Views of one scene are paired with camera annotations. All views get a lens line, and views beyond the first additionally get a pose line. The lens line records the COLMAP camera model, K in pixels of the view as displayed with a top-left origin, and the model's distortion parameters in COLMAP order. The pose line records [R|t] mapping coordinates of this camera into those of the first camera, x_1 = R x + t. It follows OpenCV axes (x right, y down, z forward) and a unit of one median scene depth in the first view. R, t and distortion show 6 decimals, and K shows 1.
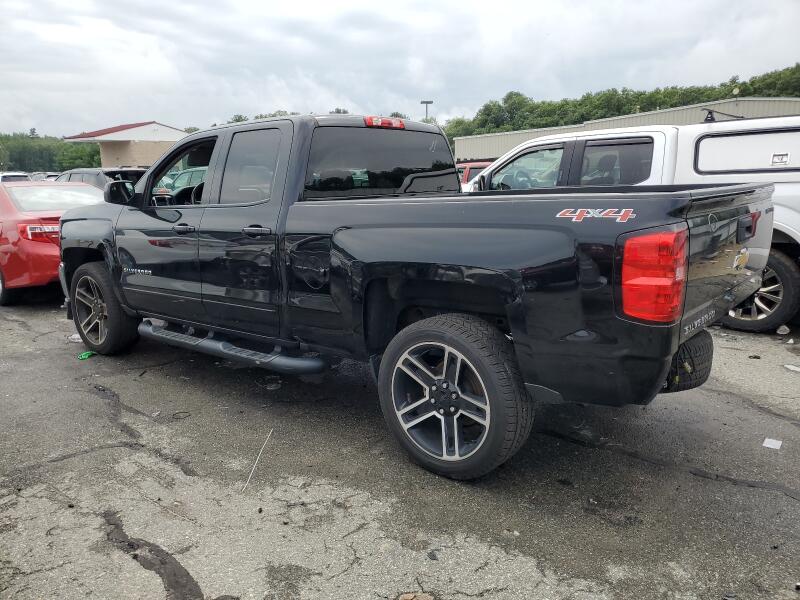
lens RADIAL K [[636.0, 0, 400.0], [0, 636.0, 300.0], [0, 0, 1]] dist [0.005366, 0.001581]
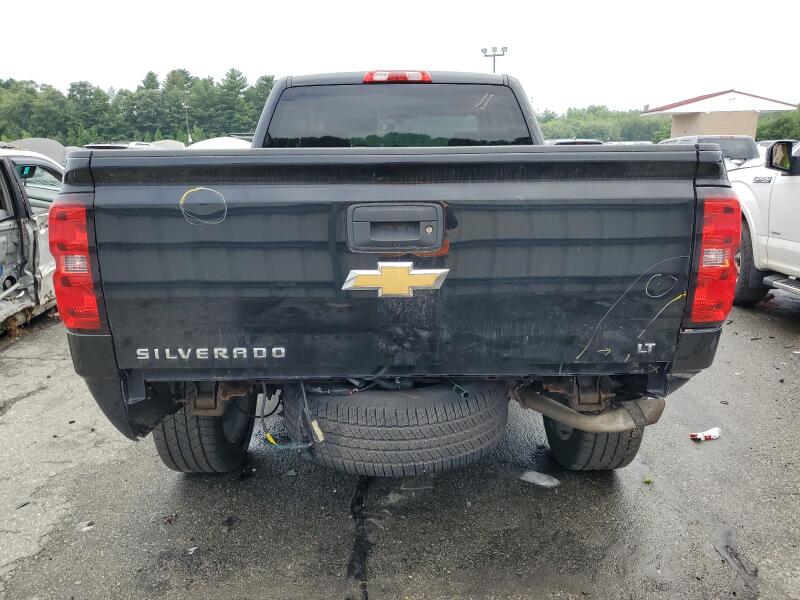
lens RADIAL K [[636.0, 0, 400.0], [0, 636.0, 300.0], [0, 0, 1]] dist [0.005366, 0.001581]
pose [[0.632623, 0.176049, -0.754185, 0.675765], [-0.146446, 0.983445, 0.106725, -0.073089], [0.760488, 0.042931, 0.647932, 0.453674]]
